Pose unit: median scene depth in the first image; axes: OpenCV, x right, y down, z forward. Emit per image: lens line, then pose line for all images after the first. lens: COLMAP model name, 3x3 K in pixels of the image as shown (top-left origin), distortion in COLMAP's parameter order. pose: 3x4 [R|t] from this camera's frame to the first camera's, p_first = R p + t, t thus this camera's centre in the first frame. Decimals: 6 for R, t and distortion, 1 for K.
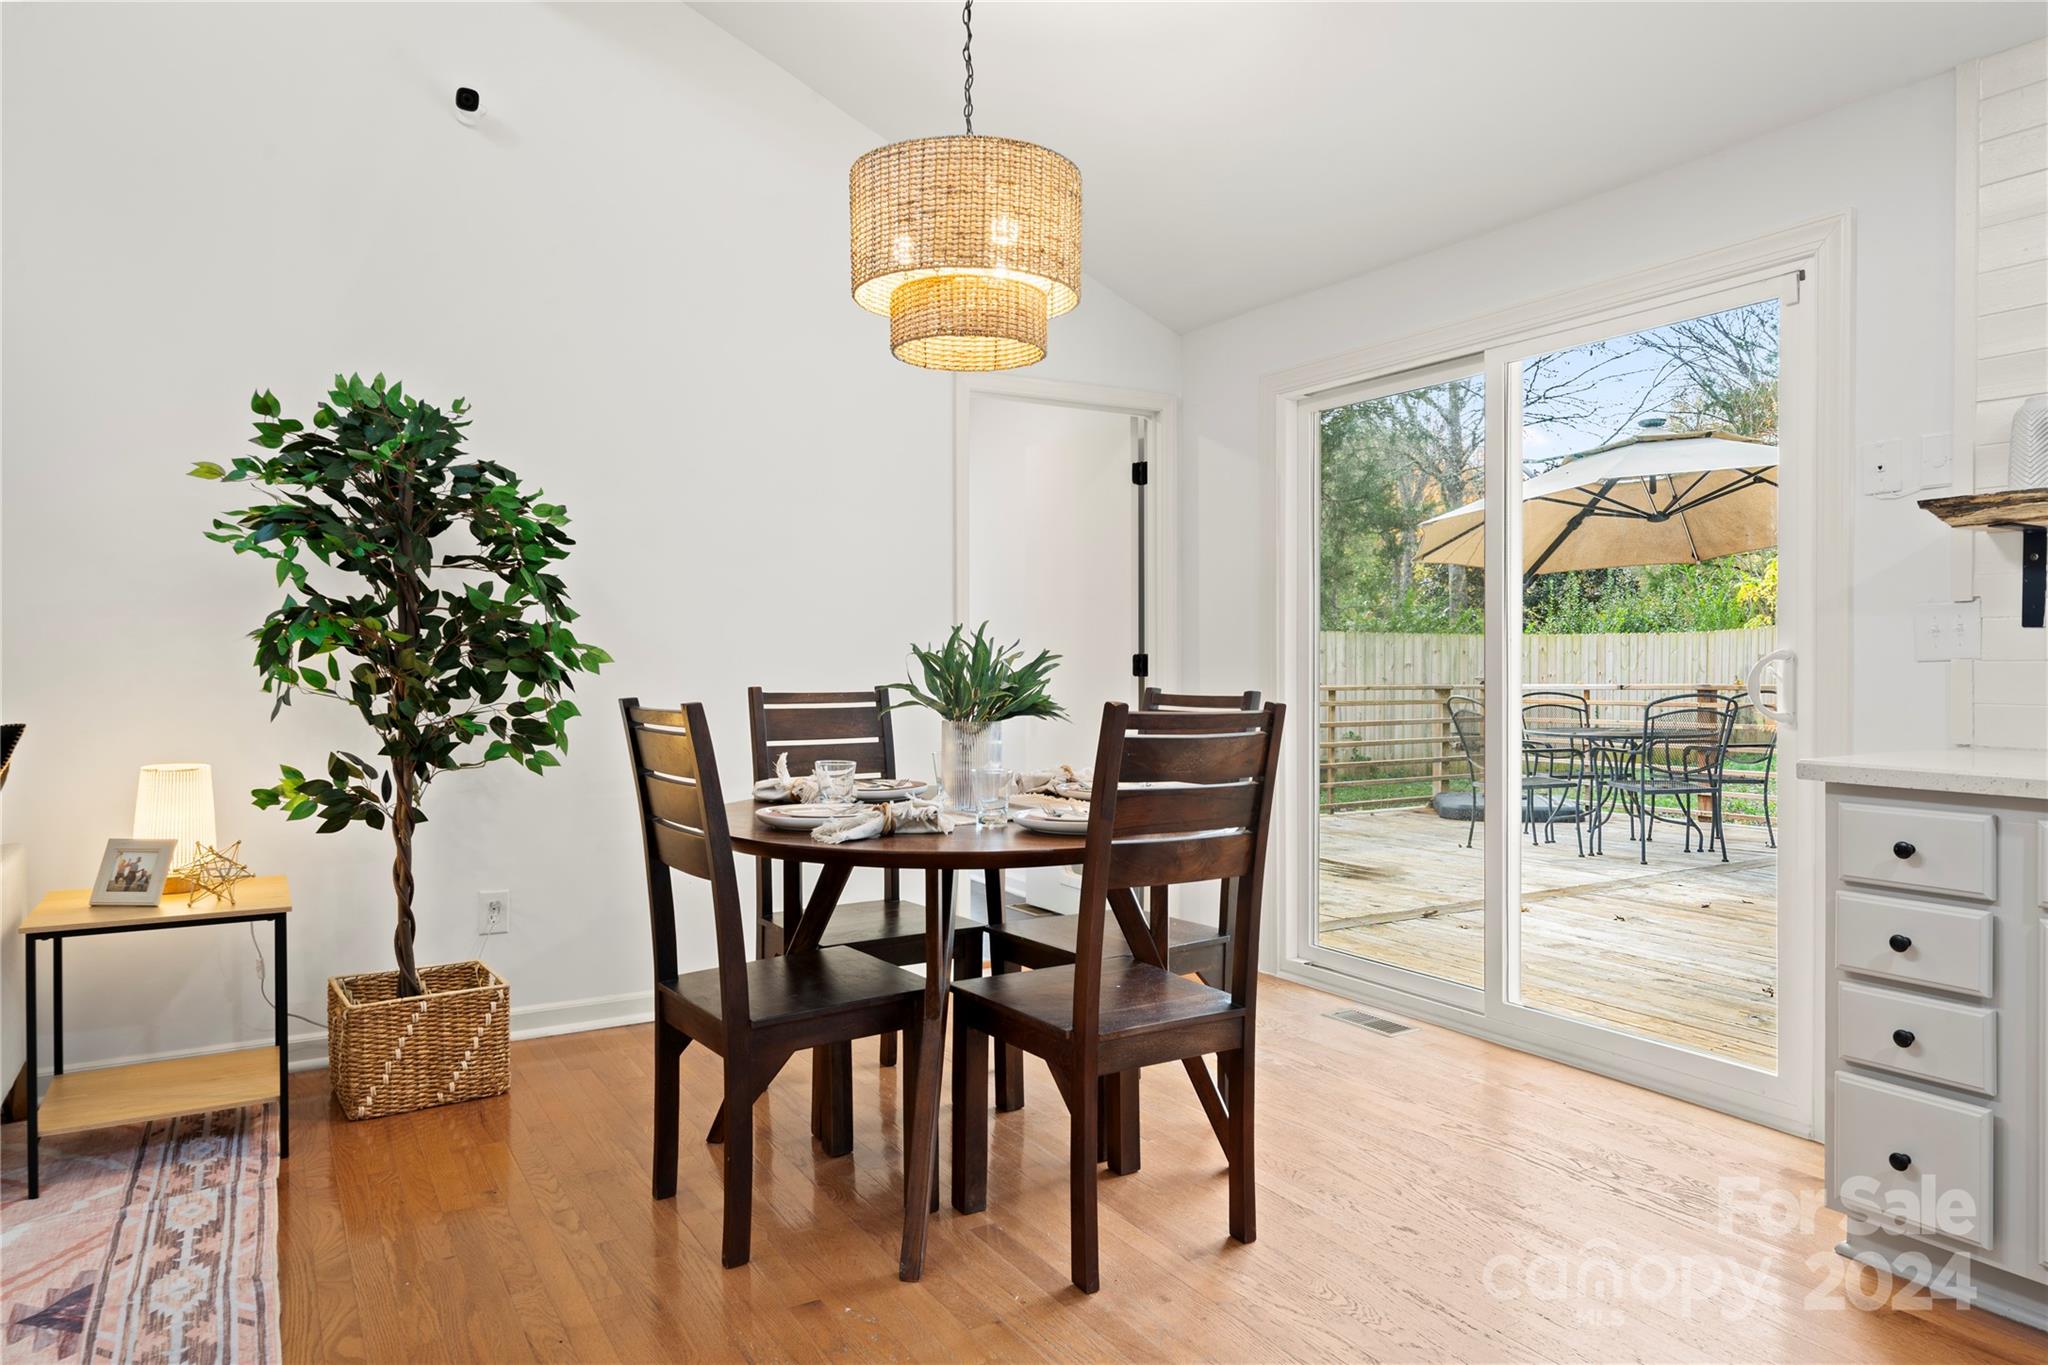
lens RADIAL K [[1302.1, 0, 1015.4], [0, 1302.1, 669.5], [0, 0, 1]] dist [-0.002400, 0.000637]
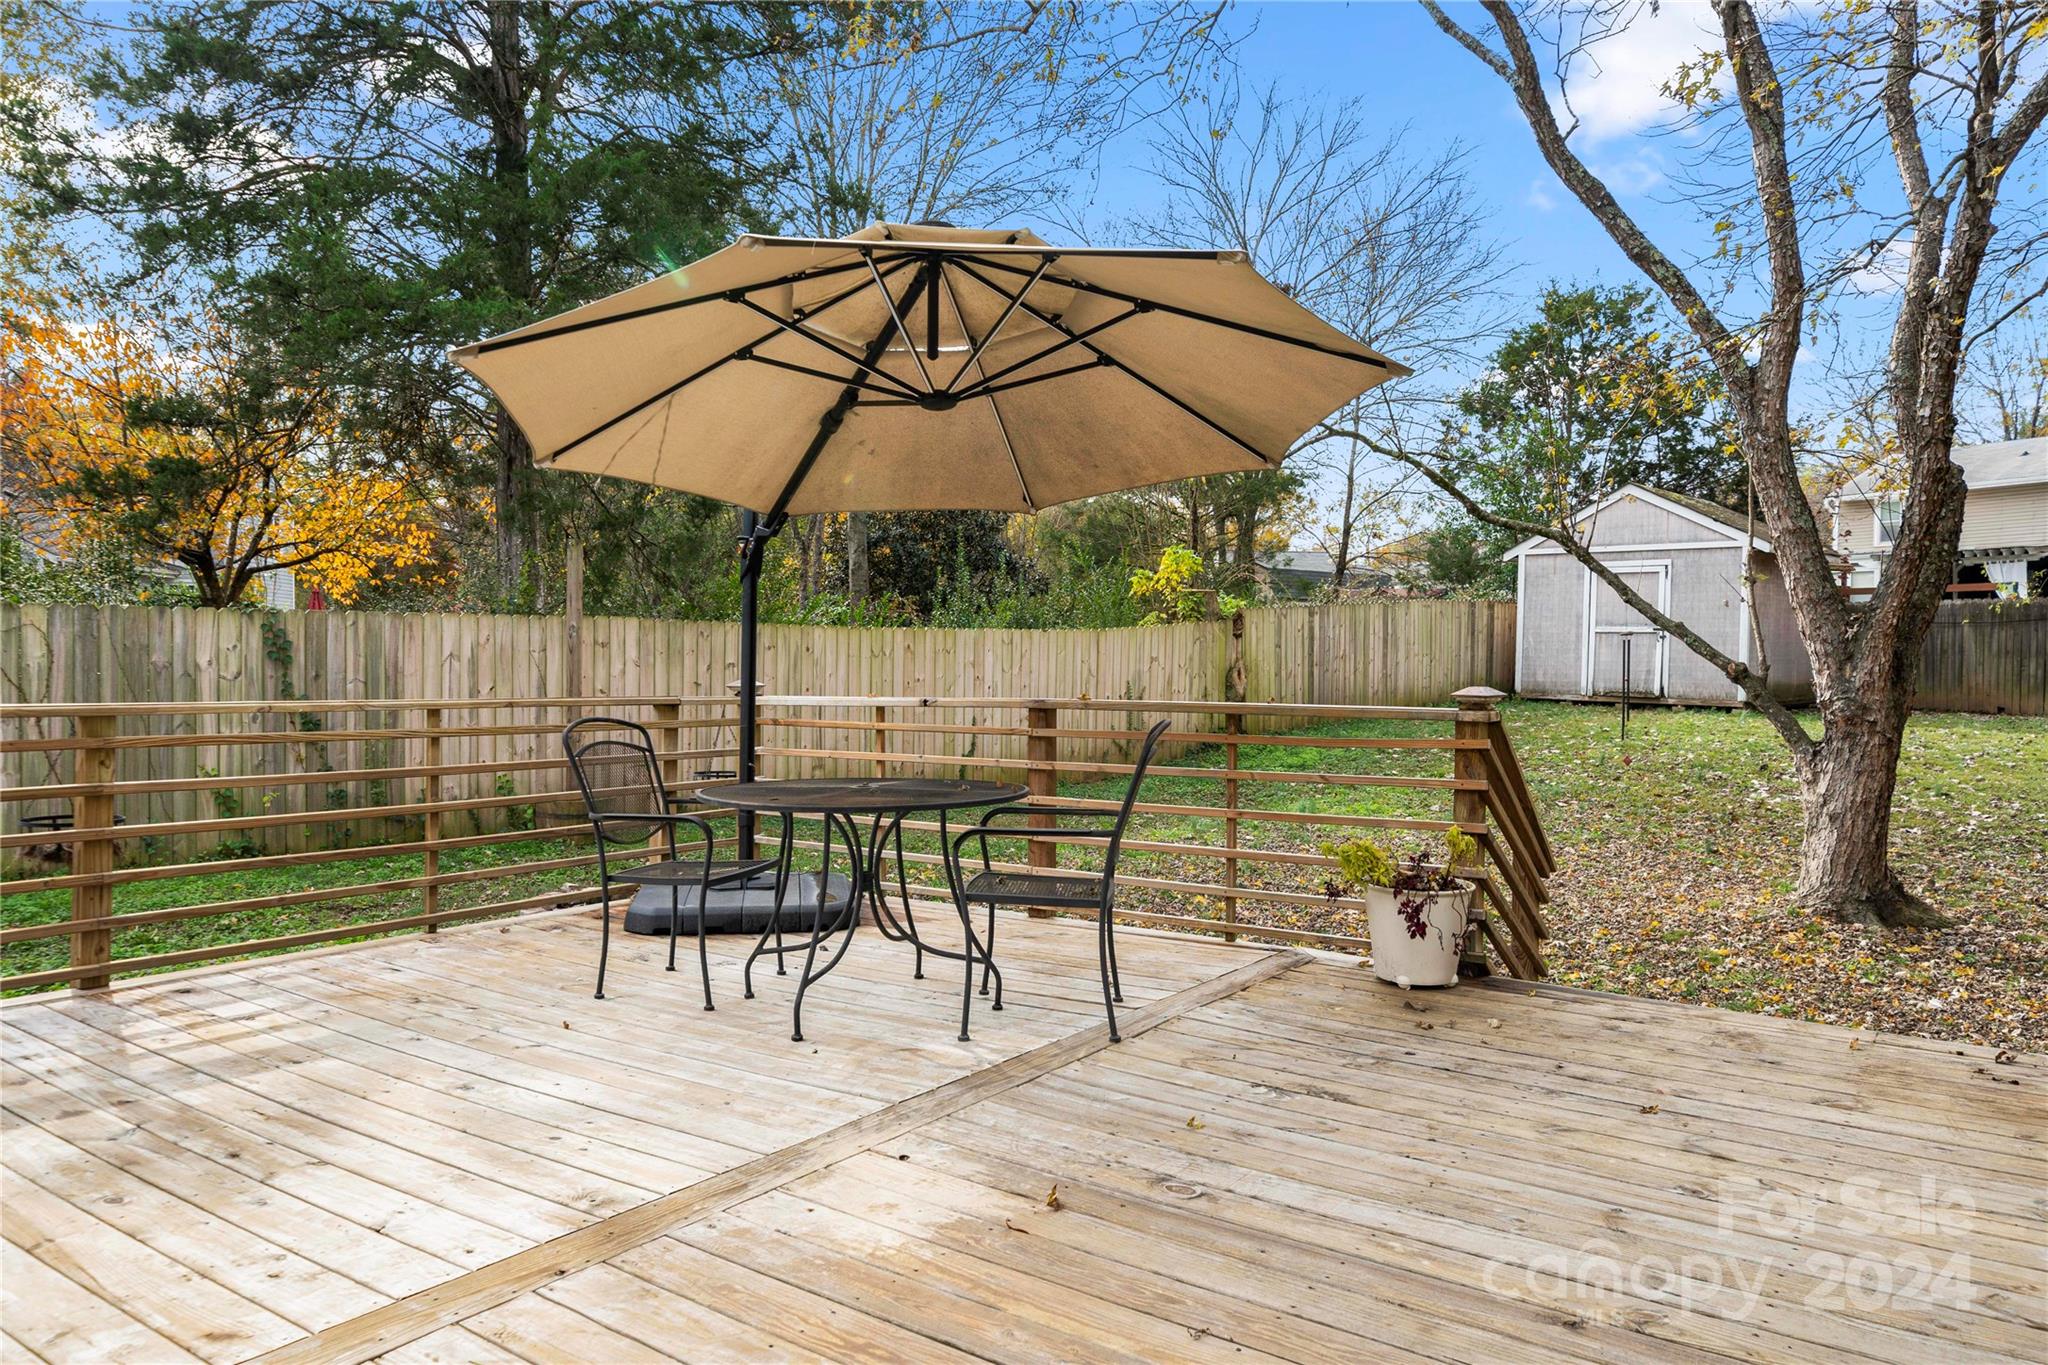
lens RADIAL K [[1390.4, 0, 1024.4], [0, 1390.4, 676.3], [0, 0, 1]] dist [0.019015, -0.001758]
pose [[0.918225, 0.007146, 0.395994, 0.488520], [-0.008797, 0.999959, 0.002353, -0.002646], [-0.395960, -0.005644, 0.918250, 0.731693]]
